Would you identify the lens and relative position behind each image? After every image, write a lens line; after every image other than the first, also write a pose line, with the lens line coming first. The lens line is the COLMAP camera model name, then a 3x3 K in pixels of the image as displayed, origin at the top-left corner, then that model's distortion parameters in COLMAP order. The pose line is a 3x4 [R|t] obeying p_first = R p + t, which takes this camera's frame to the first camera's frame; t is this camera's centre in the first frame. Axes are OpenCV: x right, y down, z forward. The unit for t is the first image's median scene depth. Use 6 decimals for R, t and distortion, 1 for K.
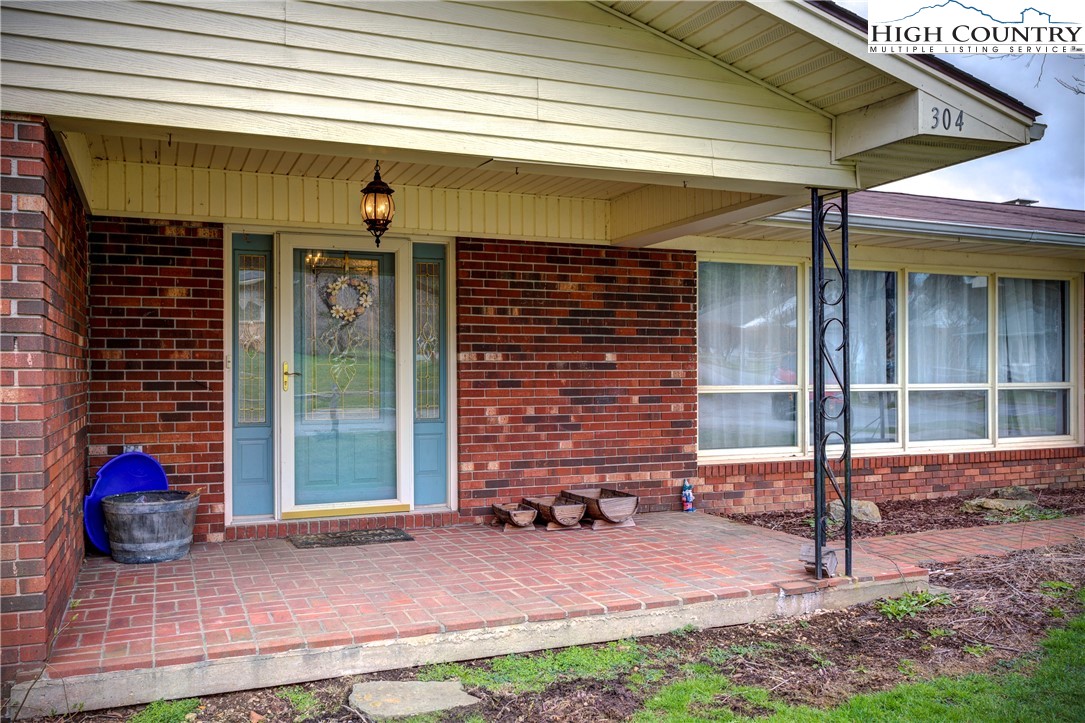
lens RADIAL K [[903.7, 0, 542.5], [0, 903.7, 361.5], [0, 0, 1]] dist [0.001416, -0.001016]
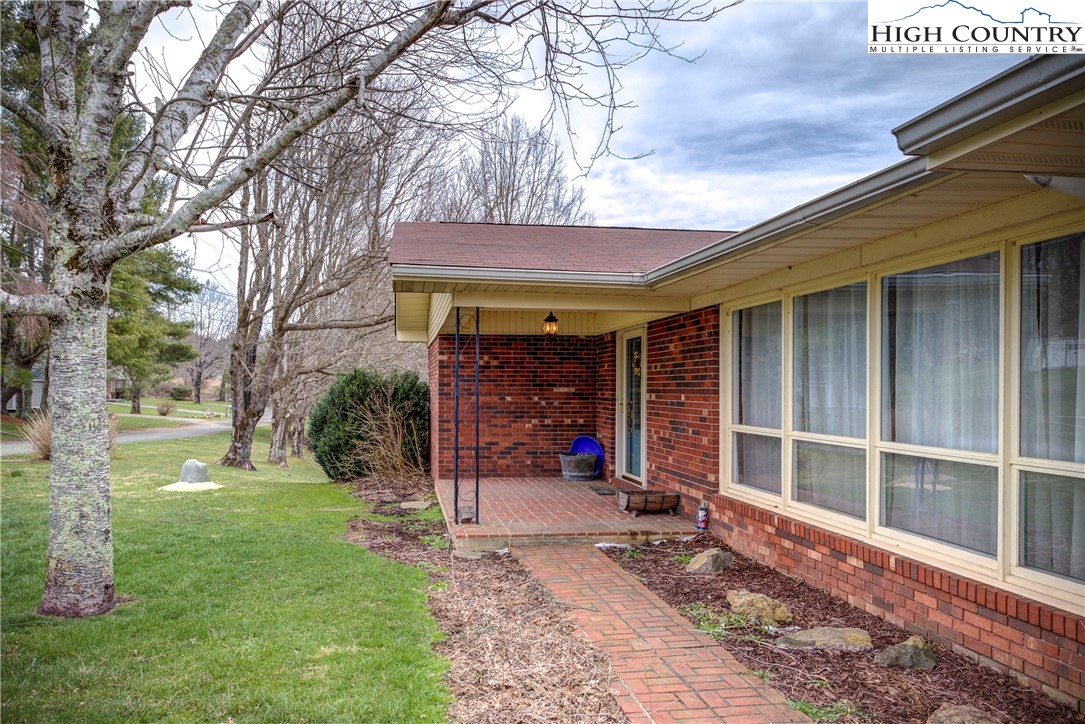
lens RADIAL K [[788.1, 0, 542.4], [0, 788.1, 395.4], [0, 0, 1]] dist [0.001028, 0.000939]
pose [[-0.215543, 0.011636, -0.976425, 1.260180], [0.013419, 0.999870, 0.008953, -0.021231], [0.976402, -0.011173, -0.215671, 1.070235]]
